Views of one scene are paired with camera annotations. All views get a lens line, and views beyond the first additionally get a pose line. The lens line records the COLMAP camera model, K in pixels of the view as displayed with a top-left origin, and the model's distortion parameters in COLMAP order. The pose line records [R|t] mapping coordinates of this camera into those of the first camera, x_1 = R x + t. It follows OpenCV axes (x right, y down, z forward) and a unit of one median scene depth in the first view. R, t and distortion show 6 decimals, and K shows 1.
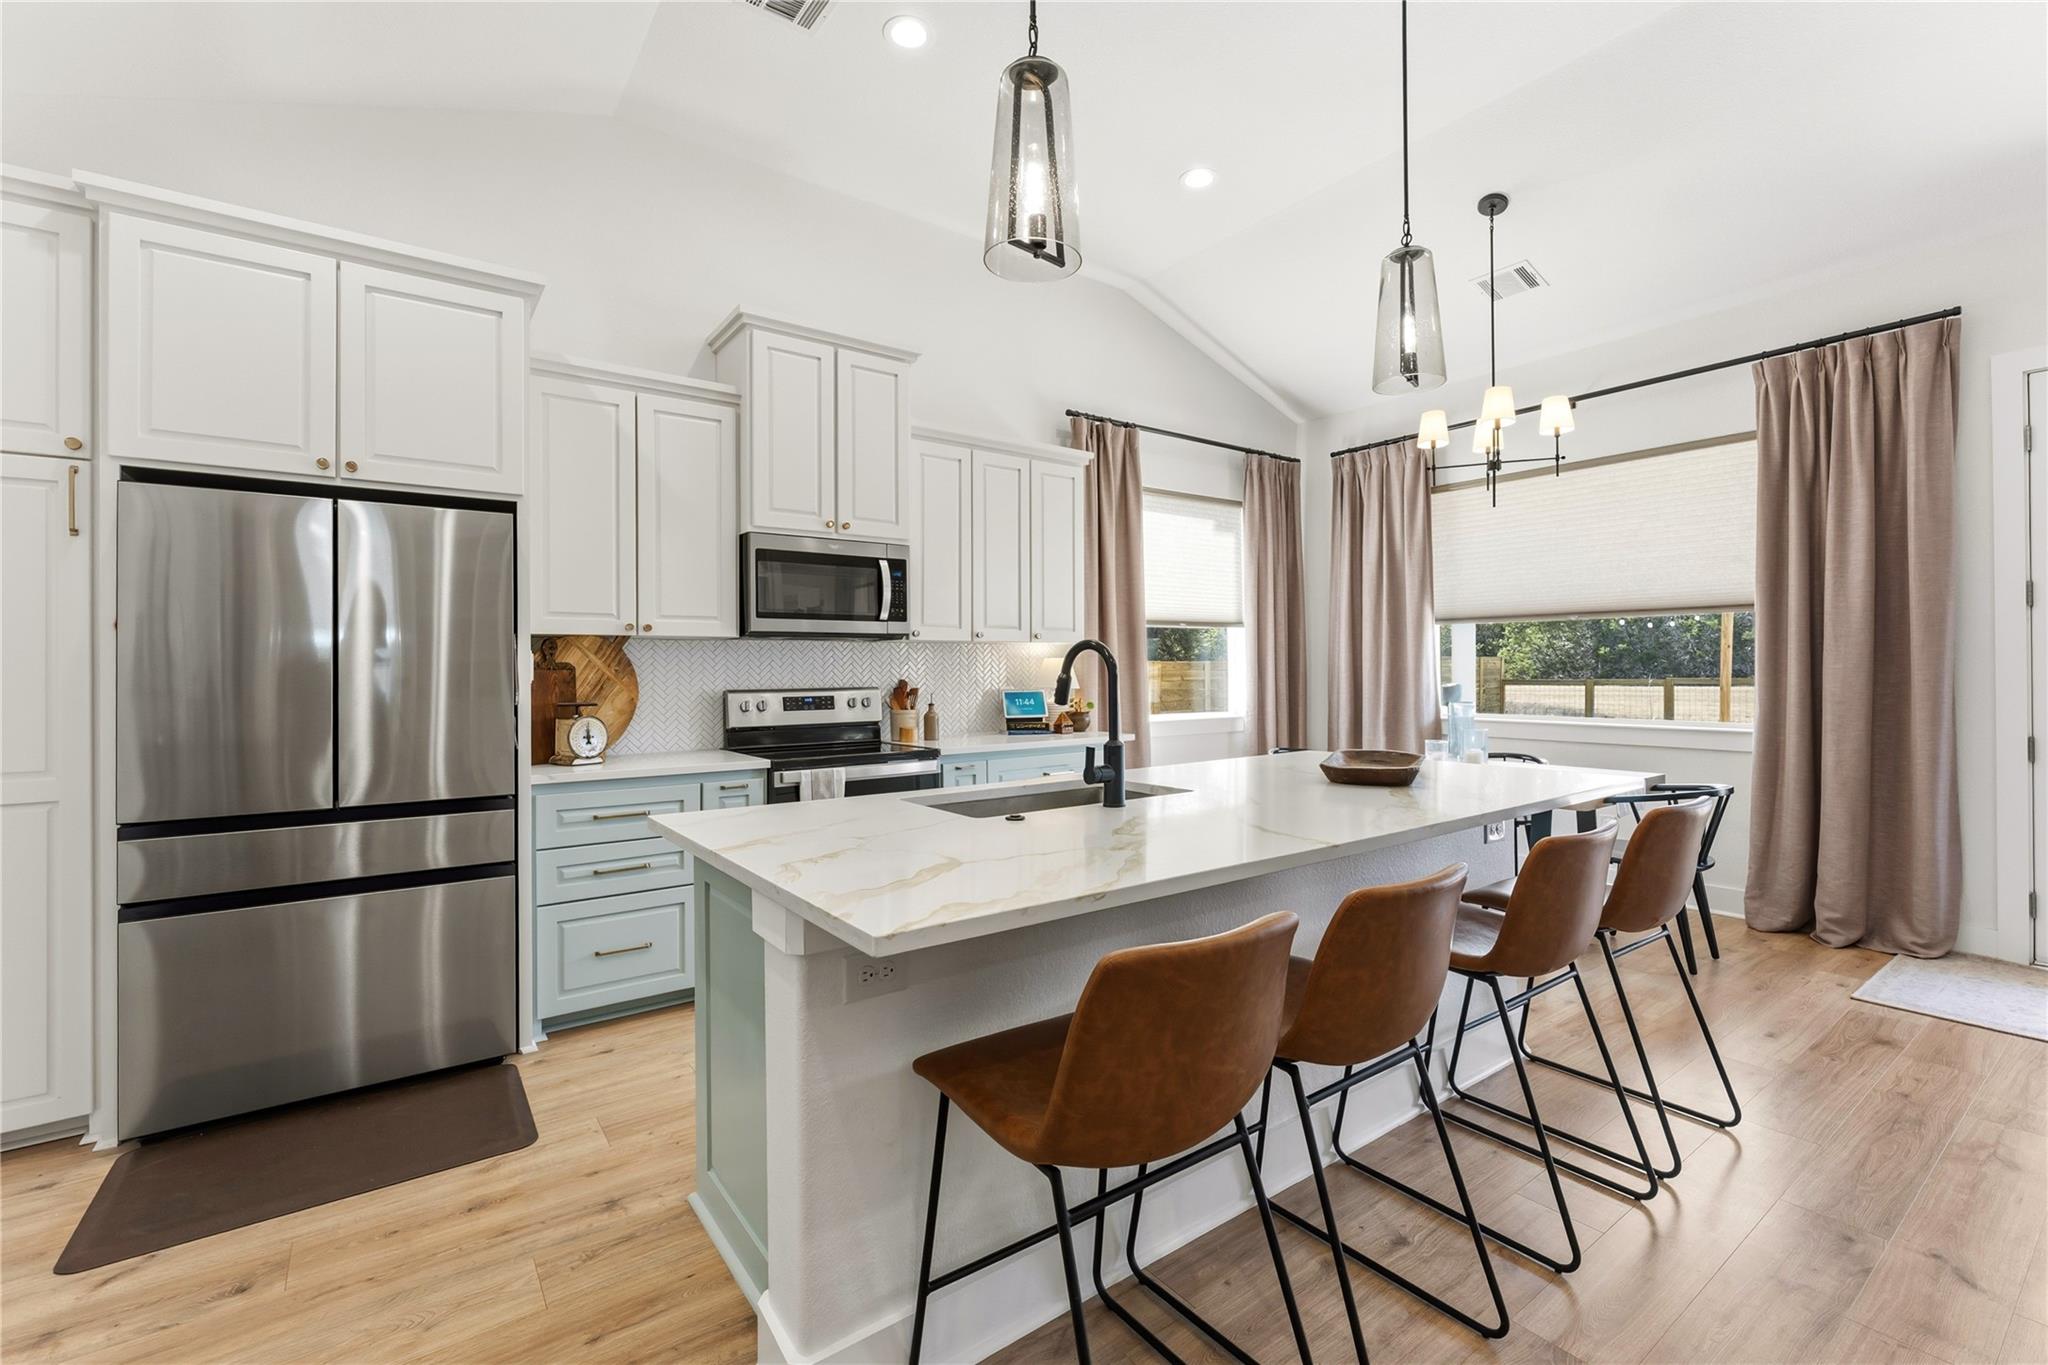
lens RADIAL K [[878.6, 0, 1028.3], [0, 878.6, 672.6], [0, 0, 1]] dist [-0.000357, -0.000263]
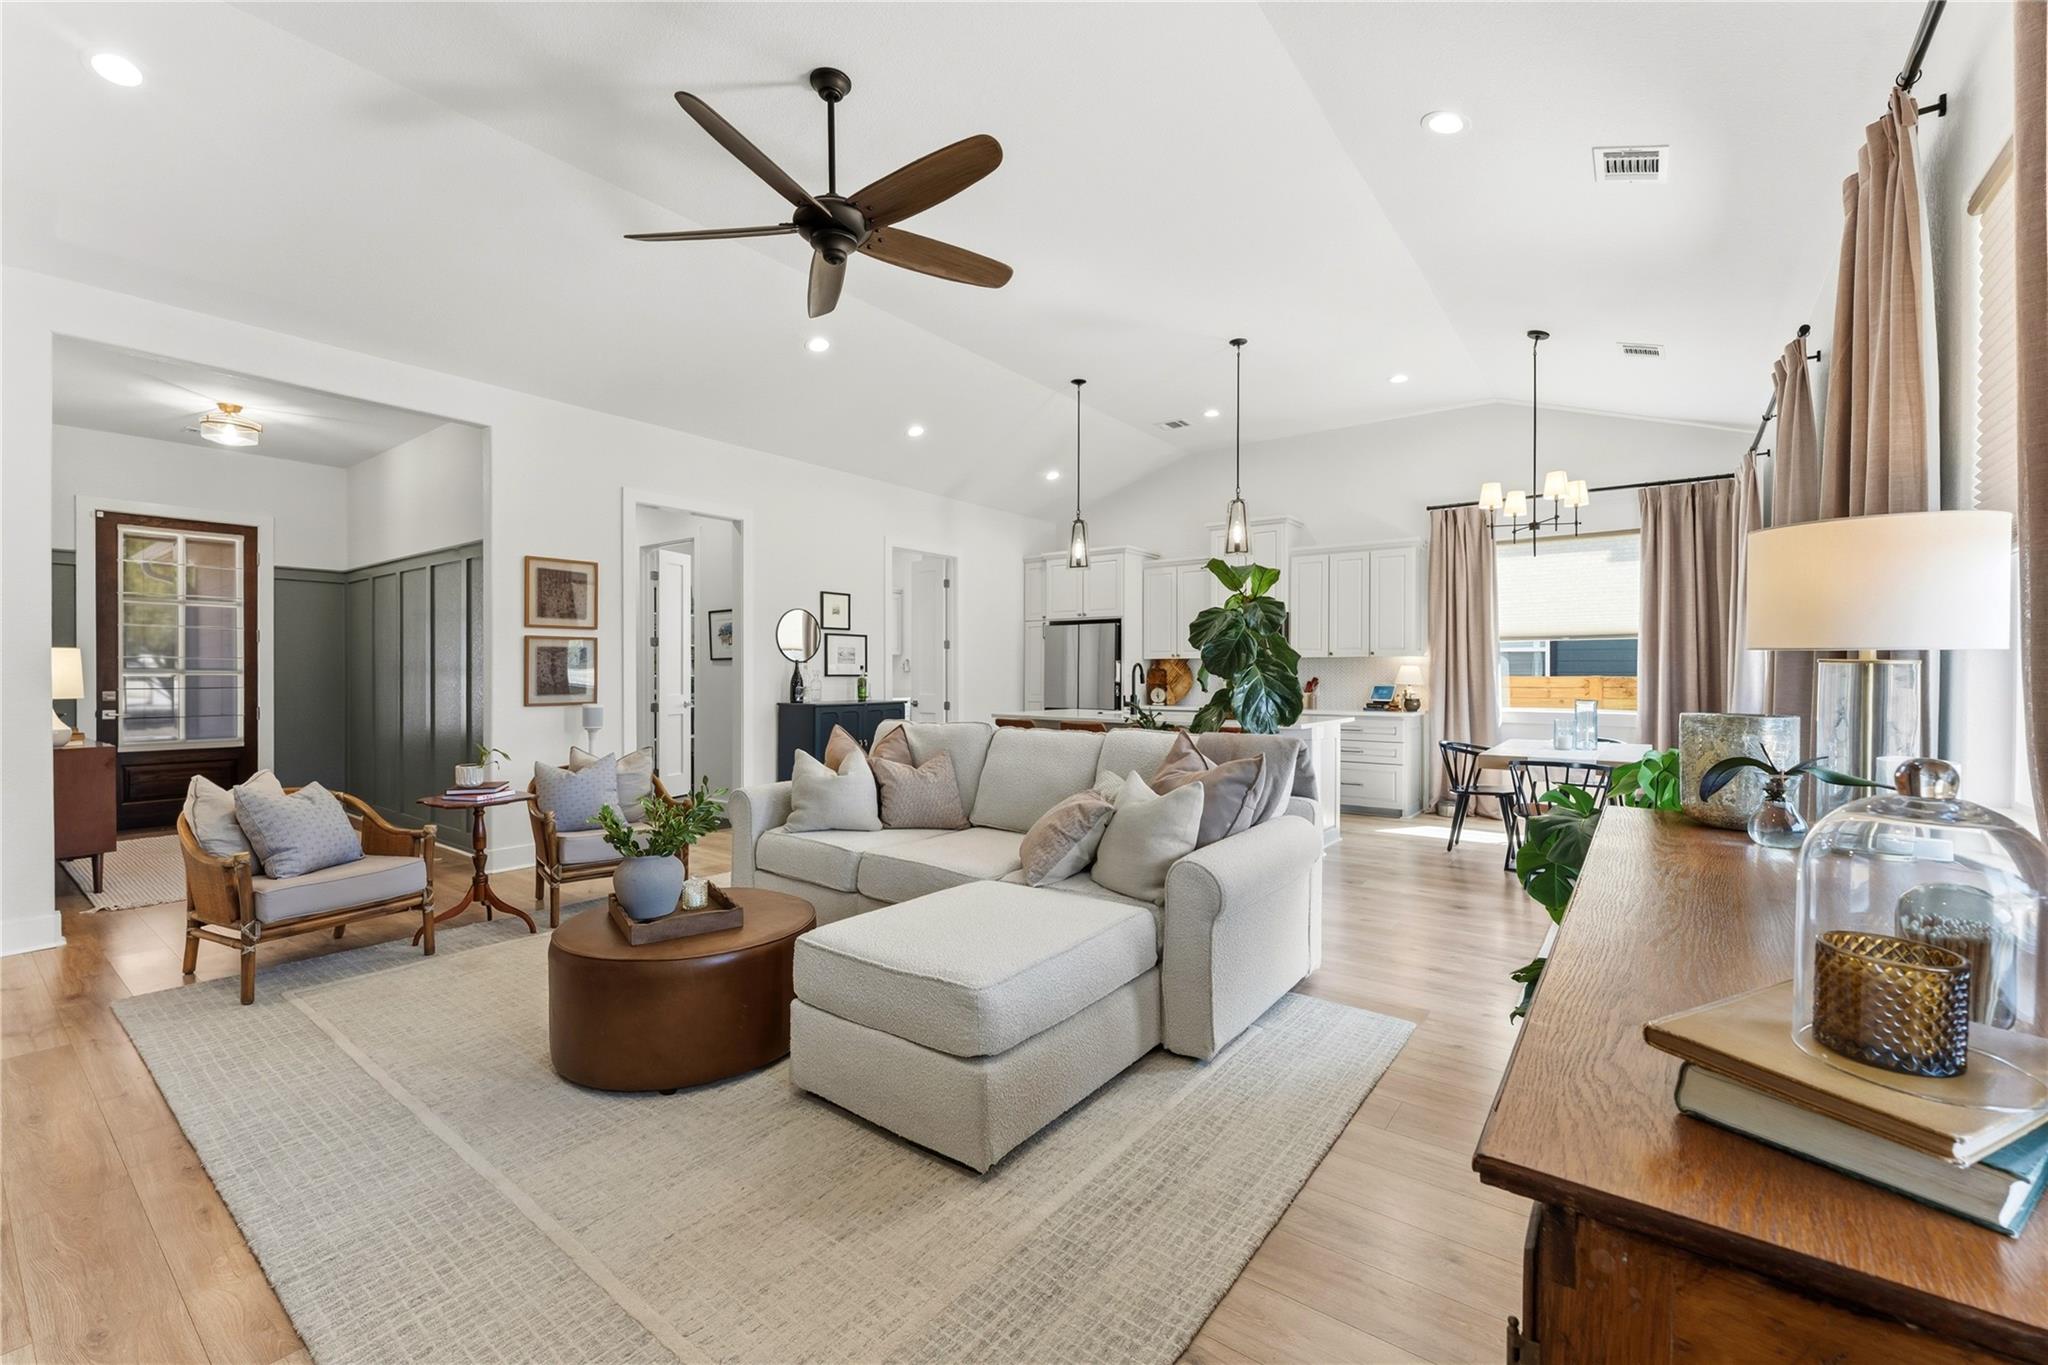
lens RADIAL K [[845.1, 0, 1030.5], [0, 845.1, 677.3], [0, 0, 1]] dist [-0.001627, -0.000053]
pose [[0.298765, 0.009420, -0.954280, 1.736437], [-0.008032, 0.999941, 0.007356, -0.000521], [0.954293, 0.005467, 0.298823, -0.168060]]
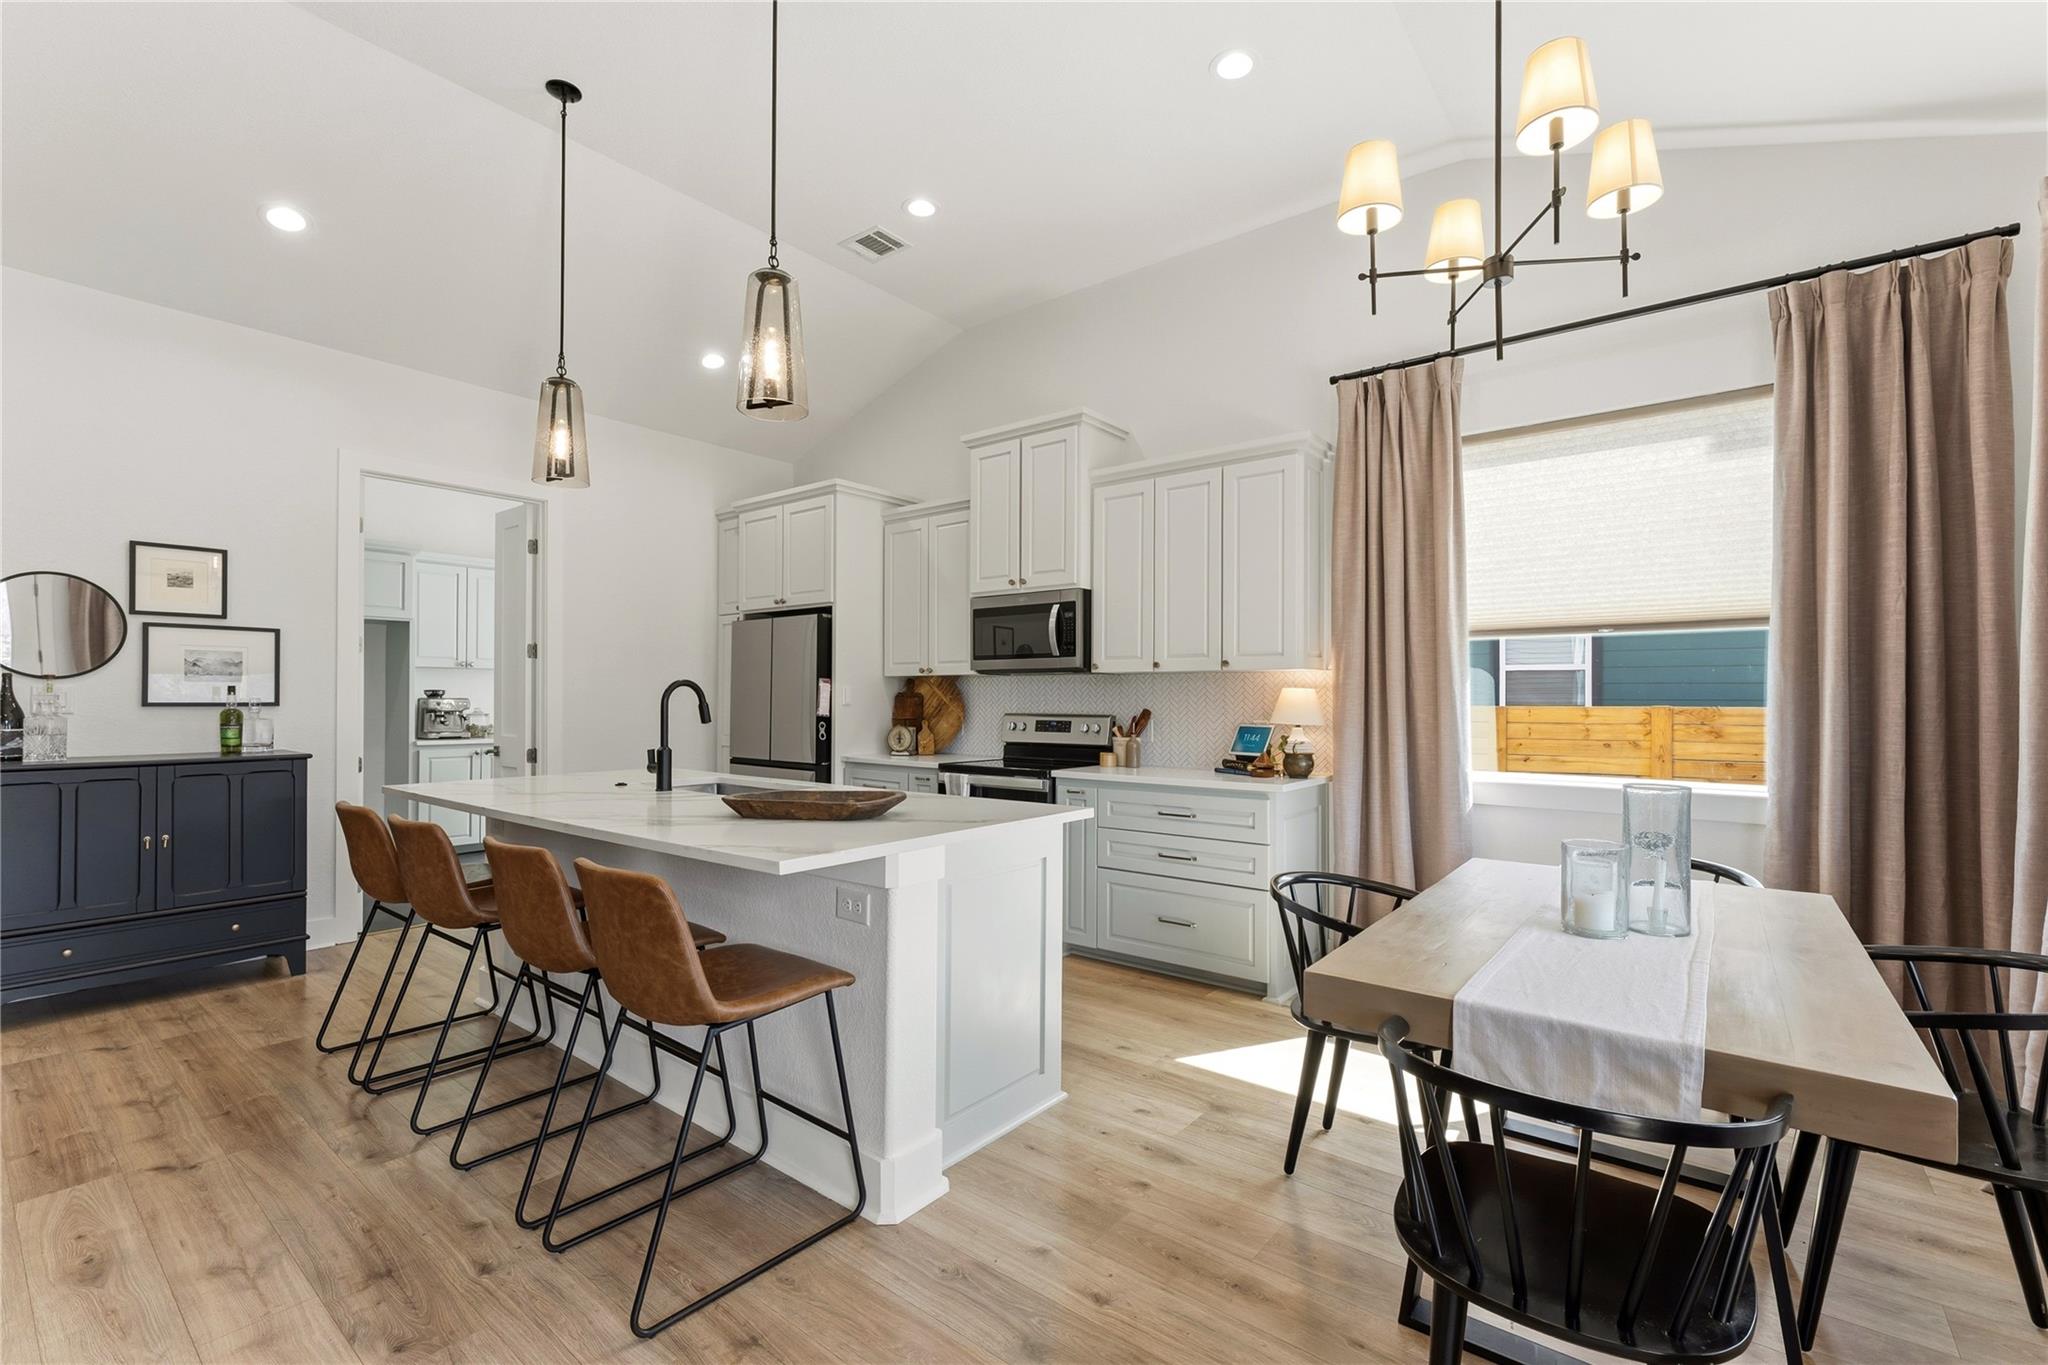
lens RADIAL K [[878.6, 0, 1029.3], [0, 878.6, 694.2], [0, 0, 1]] dist [-0.000357, -0.000263]
pose [[0.271667, 0.001583, -0.962390, 1.014266], [-0.010543, 0.999944, -0.001332, -0.008565], [0.962334, 0.010508, 0.271669, 0.706419]]
